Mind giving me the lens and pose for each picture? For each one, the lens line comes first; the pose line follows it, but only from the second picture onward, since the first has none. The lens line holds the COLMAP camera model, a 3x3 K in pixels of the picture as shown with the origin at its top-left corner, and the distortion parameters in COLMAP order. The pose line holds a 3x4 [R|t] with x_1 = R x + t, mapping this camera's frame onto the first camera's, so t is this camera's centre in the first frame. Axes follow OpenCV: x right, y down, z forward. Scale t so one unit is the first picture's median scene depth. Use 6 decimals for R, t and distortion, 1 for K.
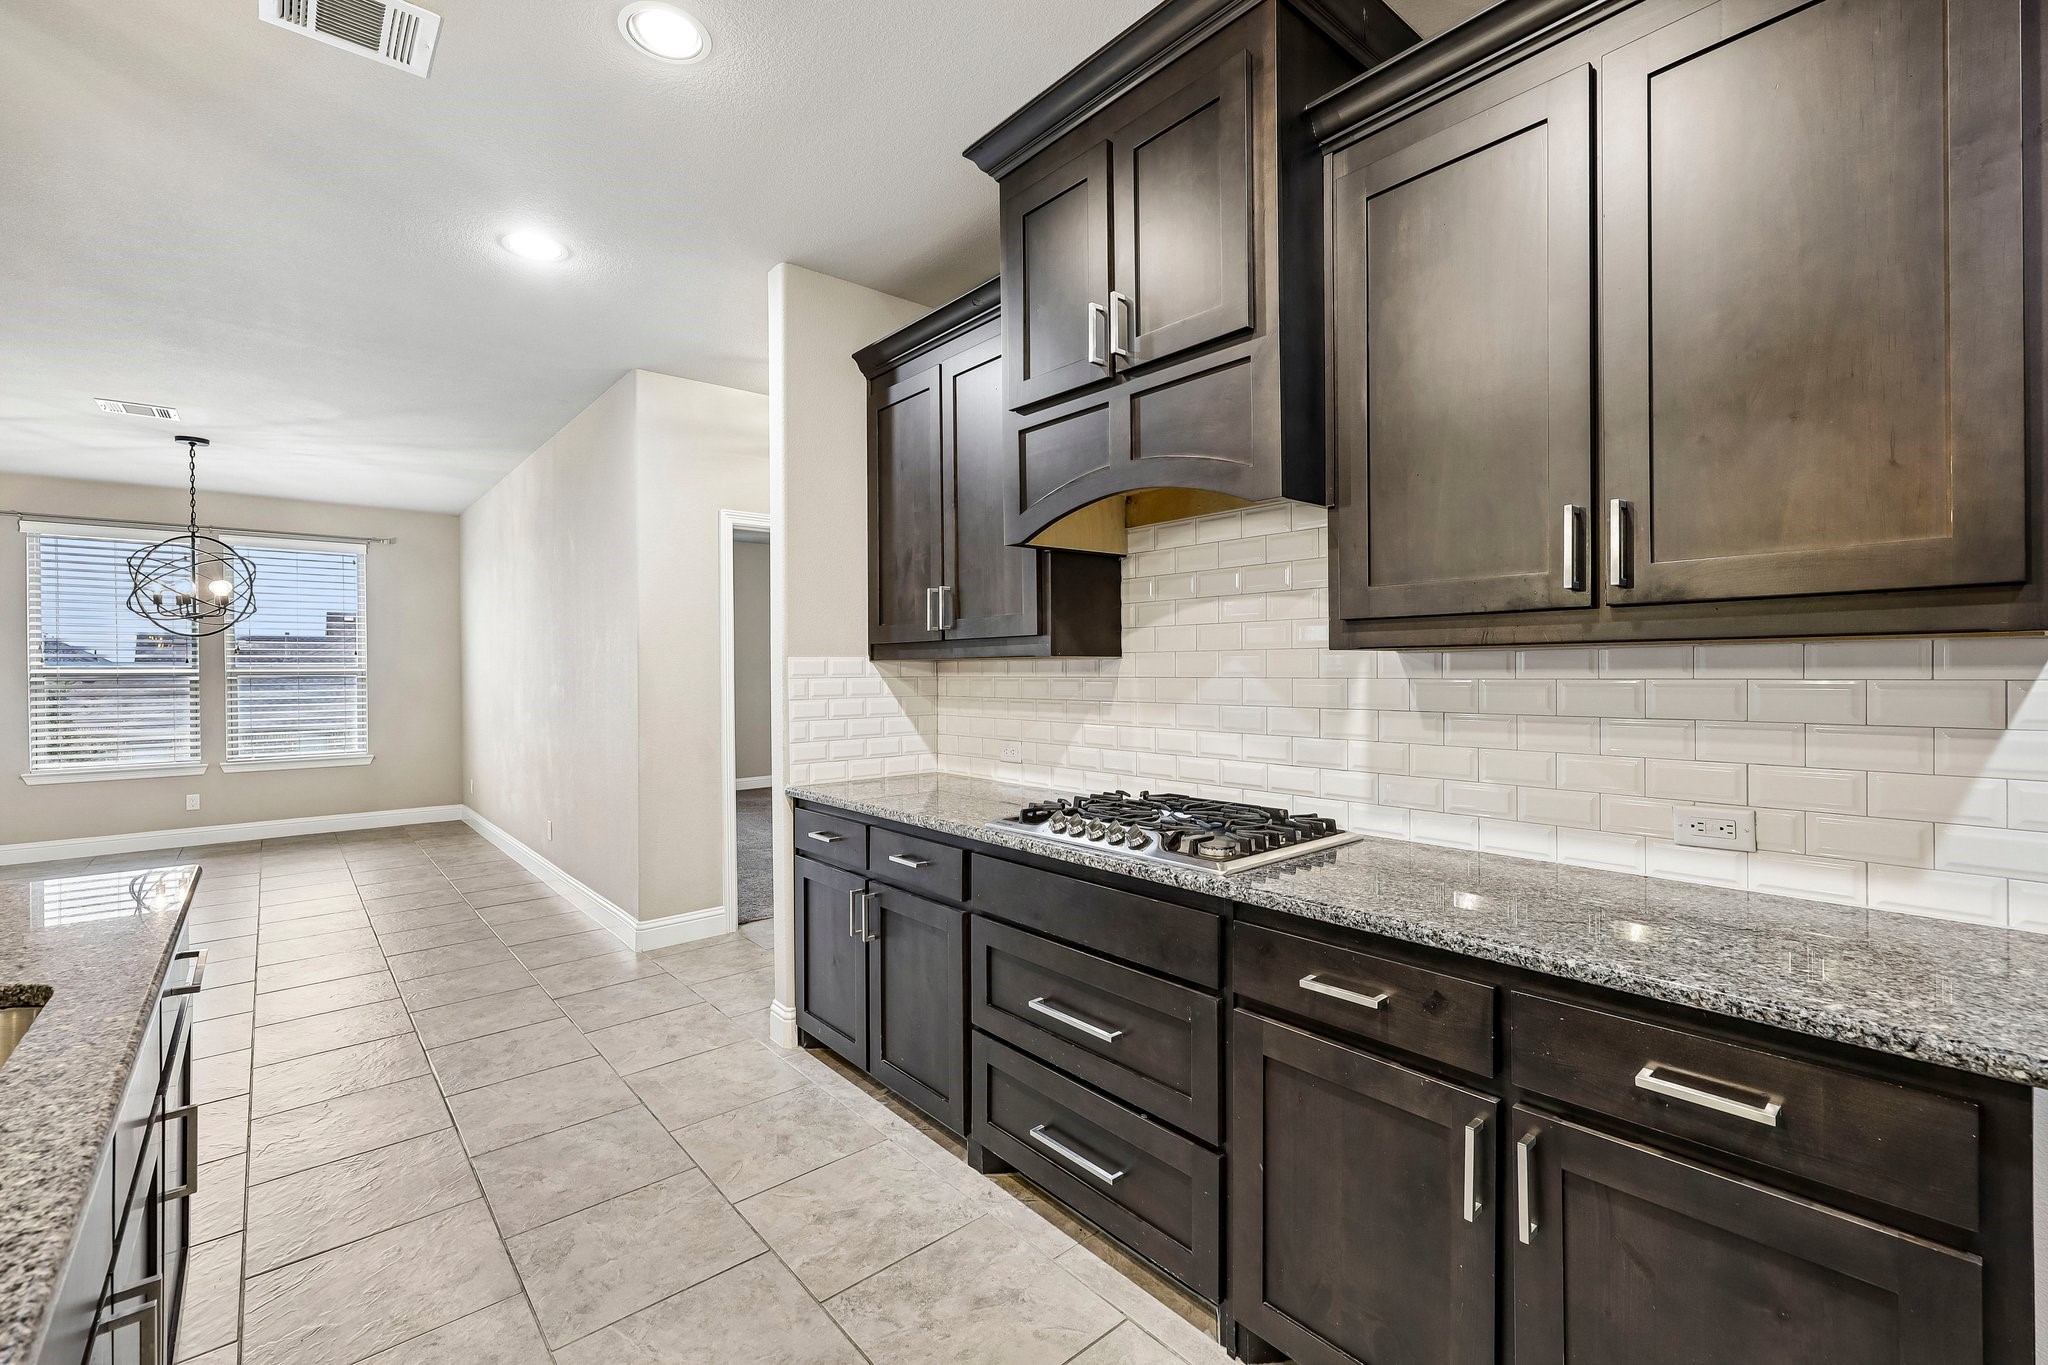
lens RADIAL K [[873.6, 0, 1029.9], [0, 873.6, 675.2], [0, 0, 1]] dist [-0.001909, 0.000211]
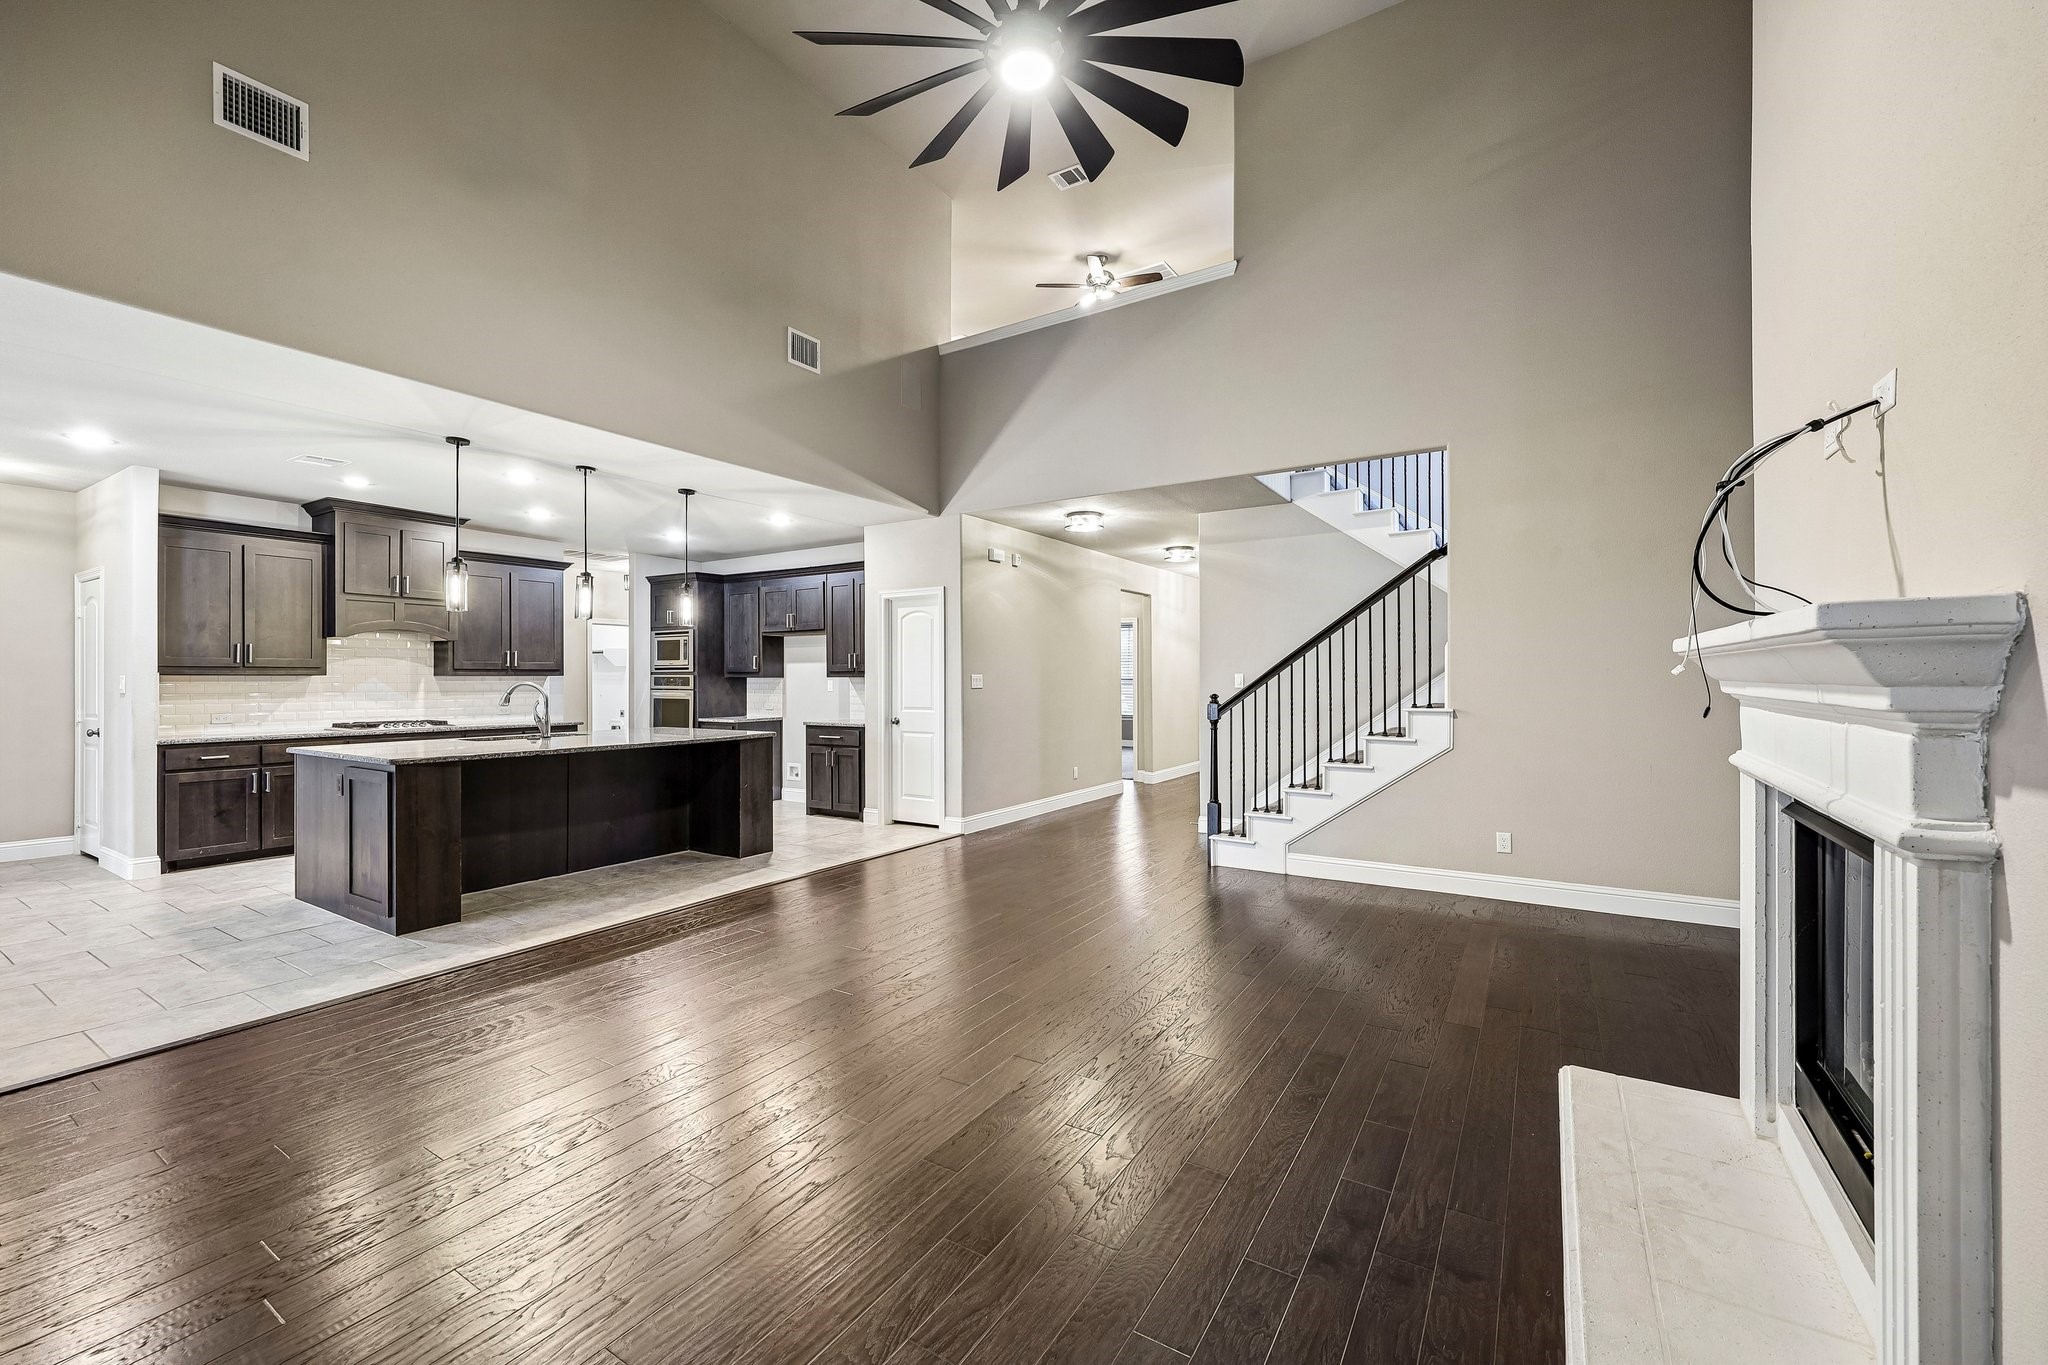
lens RADIAL K [[822.7, 0, 1026.9], [0, 822.7, 680.2], [0, 0, 1]] dist [-0.000242, -0.000024]
pose [[-0.283976, 0.008867, 0.958790, -2.899417], [0.011320, 0.999919, -0.005895, 0.032686], [-0.958764, 0.009180, -0.284054, -0.366446]]
